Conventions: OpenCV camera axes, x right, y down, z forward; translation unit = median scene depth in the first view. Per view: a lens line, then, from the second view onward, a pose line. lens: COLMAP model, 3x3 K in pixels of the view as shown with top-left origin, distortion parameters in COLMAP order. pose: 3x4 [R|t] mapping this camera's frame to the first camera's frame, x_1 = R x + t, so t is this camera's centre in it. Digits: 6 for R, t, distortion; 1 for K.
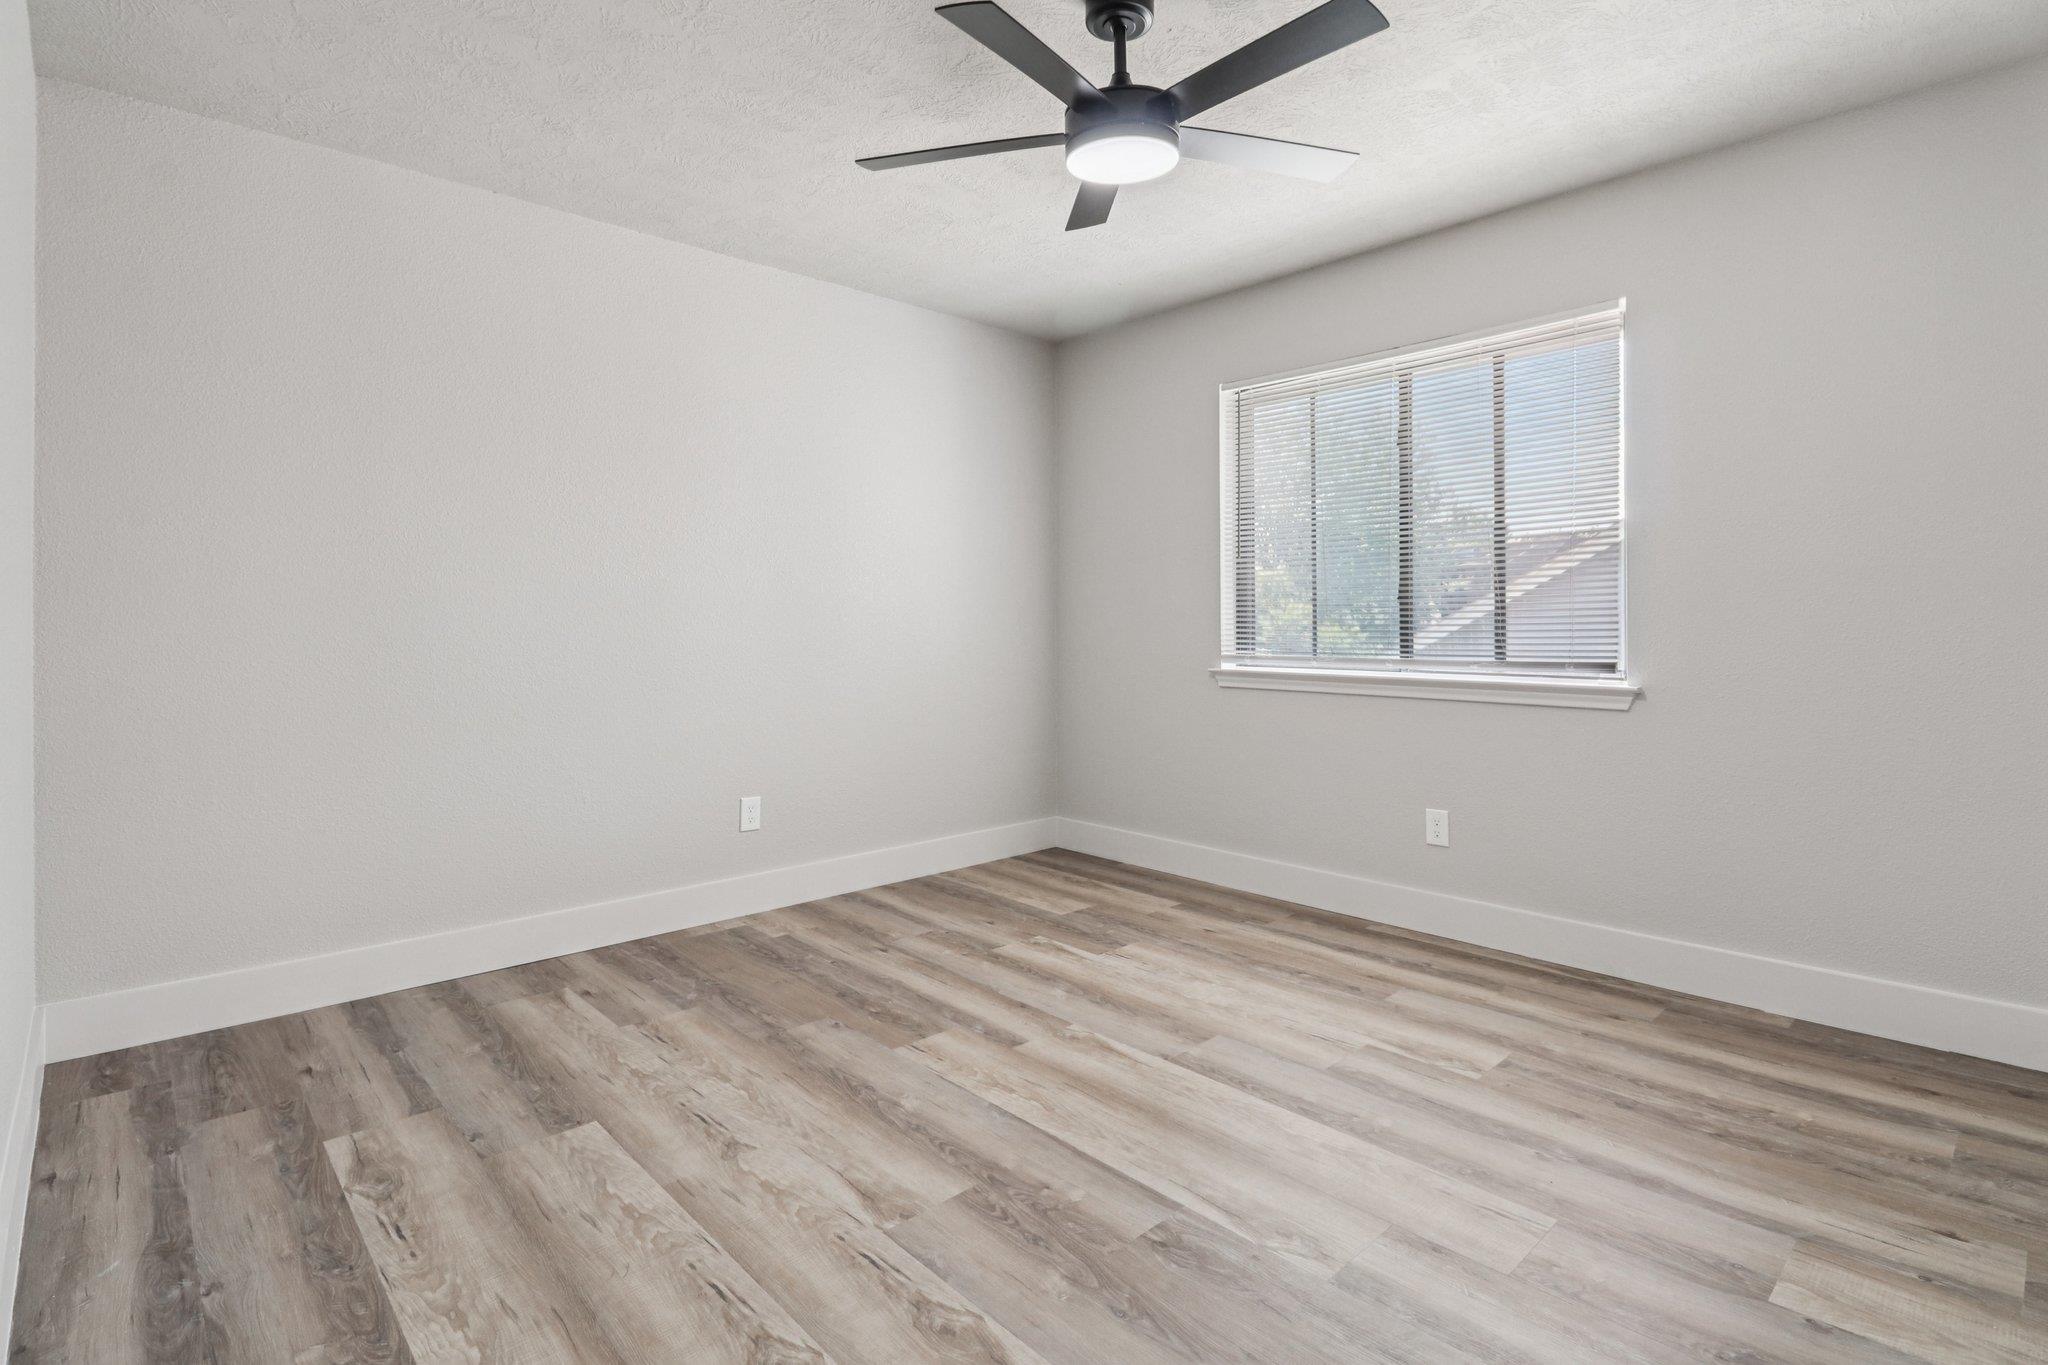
lens RADIAL K [[987.9, 0, 1025.8], [0, 987.9, 671.4], [0, 0, 1]] dist [-0.005411, 0.002819]
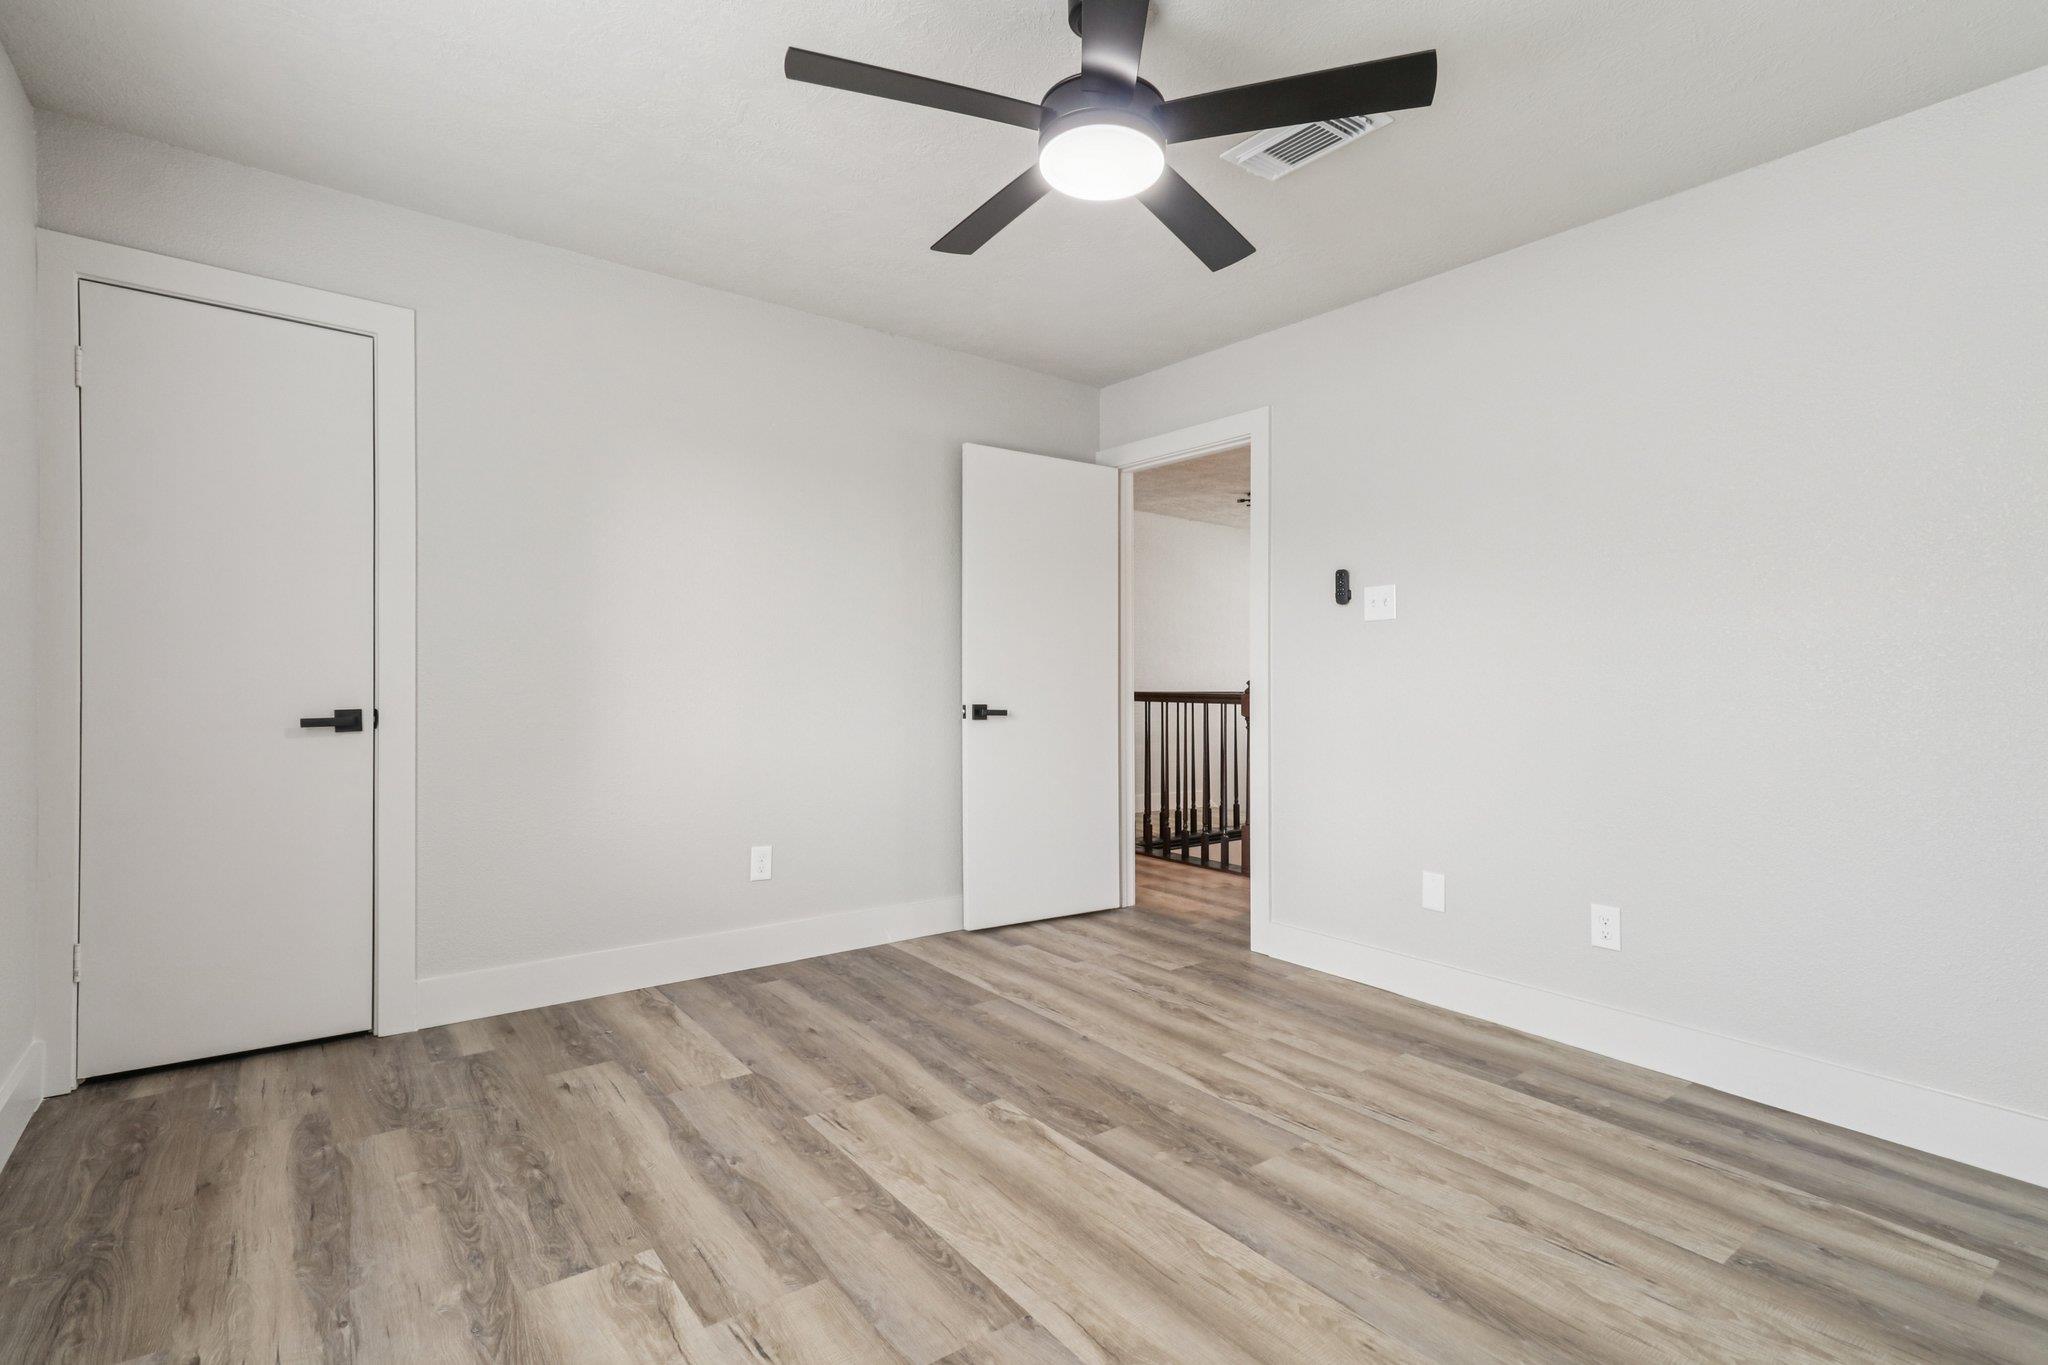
lens RADIAL K [[987.9, 0, 1021.4], [0, 987.9, 673.5], [0, 0, 1]] dist [-0.005411, 0.002819]
pose [[-0.995285, -0.011234, 0.096337, 0.106966], [-0.006889, 0.998949, 0.045319, -0.104311], [-0.096745, 0.044441, -0.994317, 2.073748]]
